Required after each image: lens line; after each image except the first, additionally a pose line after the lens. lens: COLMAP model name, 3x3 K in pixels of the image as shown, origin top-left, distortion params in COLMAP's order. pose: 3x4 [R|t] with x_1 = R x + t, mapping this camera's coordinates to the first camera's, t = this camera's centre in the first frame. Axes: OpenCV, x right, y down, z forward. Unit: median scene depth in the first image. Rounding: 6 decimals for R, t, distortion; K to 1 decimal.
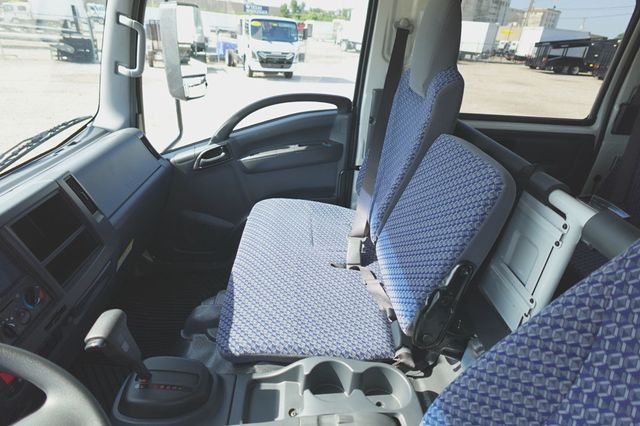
lens RADIAL K [[368.6, 0, 320.0], [0, 368.6, 213.0], [0, 0, 1]] dist [0.000679, 0.000070]
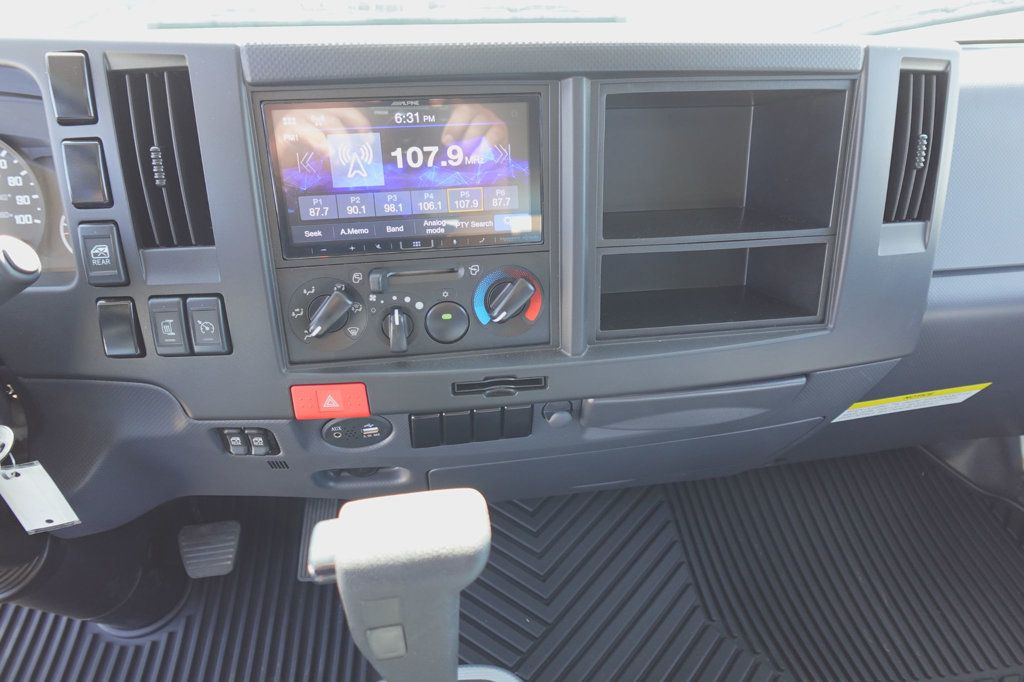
lens RADIAL K [[638.9, 0, 512.0], [0, 638.9, 341.0], [0, 0, 1]] dist [-0.001181, 0.000757]
pose [[0.104074, 0.610190, -0.785390, -0.232835], [-0.475145, 0.724238, 0.499717, -0.040522], [0.873731, 0.321166, 0.365303, 0.662151]]
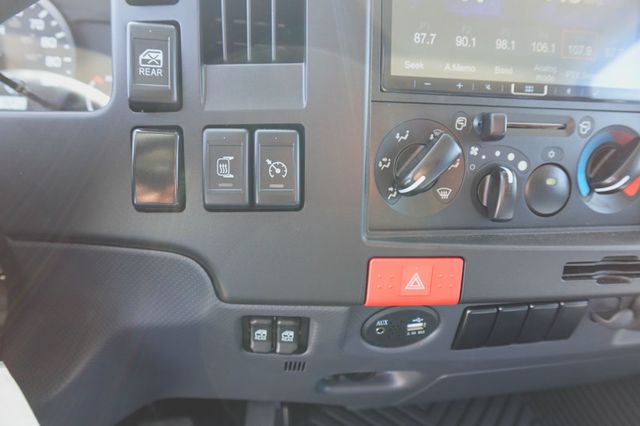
lens RADIAL K [[354.2, 0, 320.0], [0, 354.2, 213.0], [0, 0, 1]] dist [-0.002837, -0.000429]
pose [[0.111666, 0.434669, -0.893641, -0.444493], [-0.512151, 0.795811, 0.323088, 0.236920], [0.851605, 0.421601, 0.311481, 0.604303]]
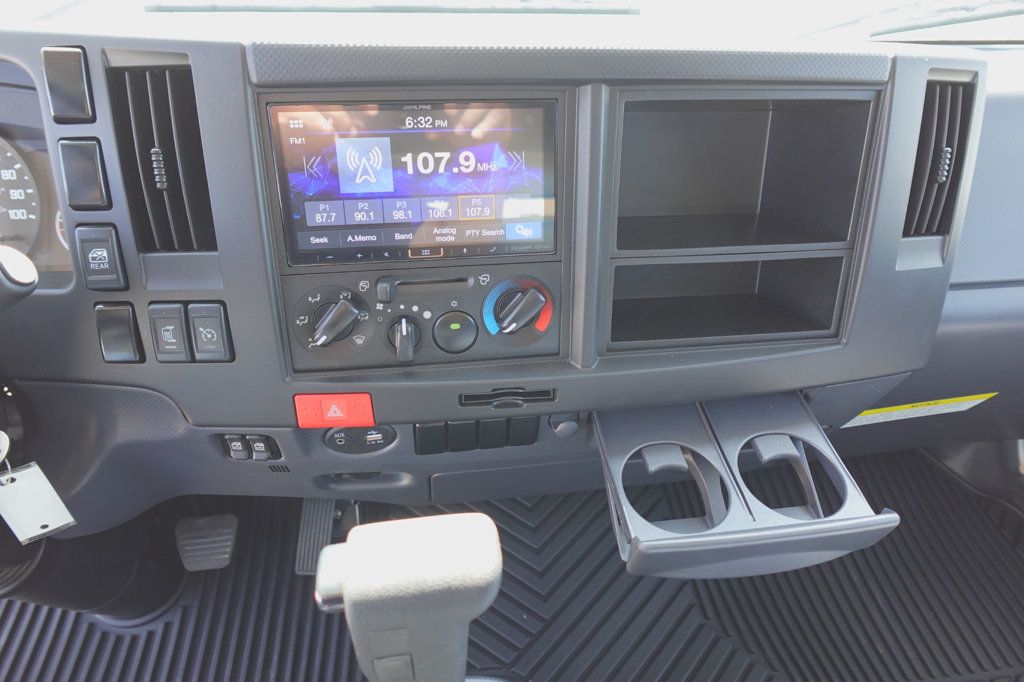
lens RADIAL K [[638.9, 0, 512.0], [0, 638.9, 341.0], [0, 0, 1]] dist [-0.001181, 0.000757]
pose [[0.098709, 0.637125, -0.764414, -0.257874], [-0.493038, 0.698565, 0.518575, -0.046875], [0.864390, 0.325697, 0.383081, 0.648459]]
